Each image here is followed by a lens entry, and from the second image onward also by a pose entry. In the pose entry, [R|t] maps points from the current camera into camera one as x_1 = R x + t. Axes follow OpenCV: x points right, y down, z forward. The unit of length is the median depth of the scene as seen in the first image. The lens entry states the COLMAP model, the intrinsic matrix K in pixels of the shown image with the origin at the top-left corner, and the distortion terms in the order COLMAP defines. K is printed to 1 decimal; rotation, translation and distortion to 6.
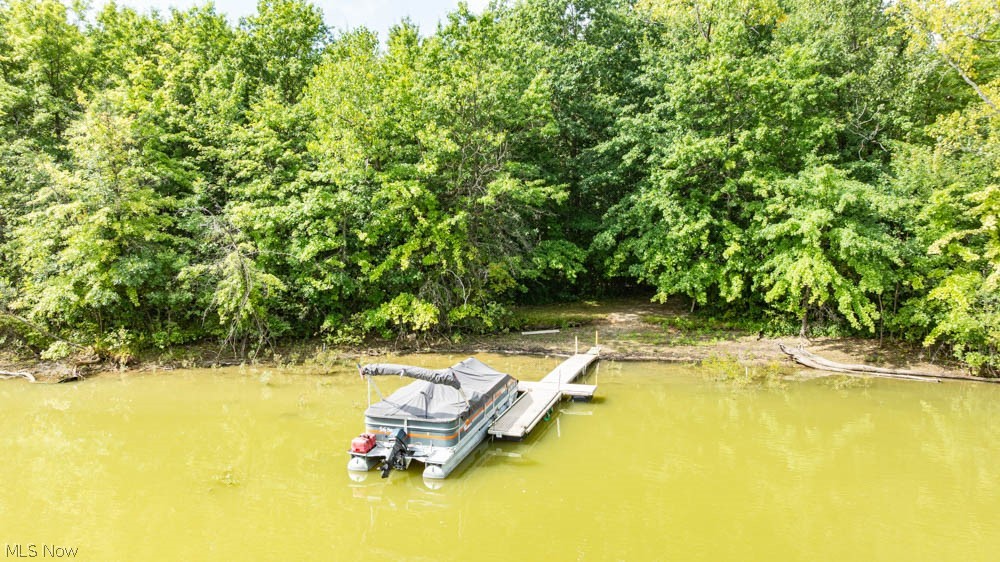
lens RADIAL K [[703.3, 0, 501.7], [0, 703.3, 278.4], [0, 0, 1]] dist [-0.026848, 0.009194]
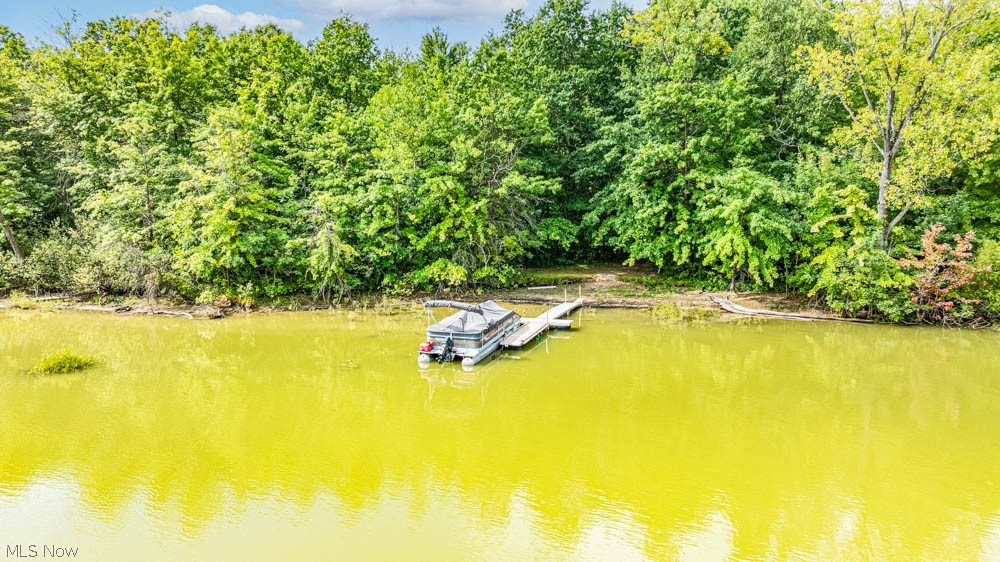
lens RADIAL K [[703.3, 0, 501.9], [0, 703.3, 281.6], [0, 0, 1]] dist [-0.026848, 0.009194]
pose [[0.999595, 0.003257, -0.028265, 0.018835], [-0.001700, 0.998489, 0.054922, -0.009633], [0.028401, -0.054852, 0.998091, -0.380012]]
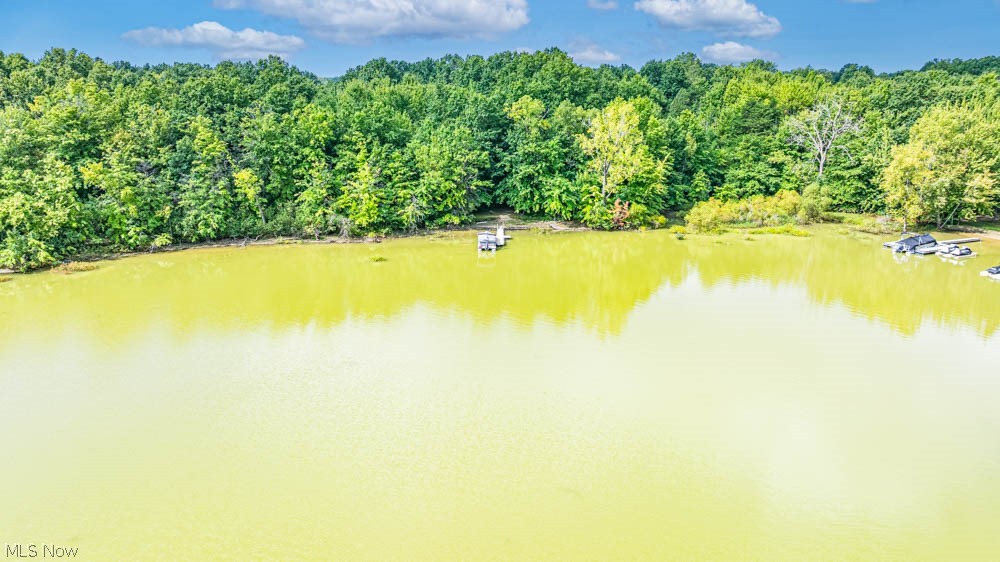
lens RADIAL K [[703.3, 0, 499.5], [0, 703.3, 280.6], [0, 0, 1]] dist [-0.026848, 0.009194]
pose [[0.955937, -0.070808, 0.284904, -0.931668], [0.015779, 0.981466, 0.190984, -0.321947], [-0.293147, -0.178073, 0.939338, -2.466371]]
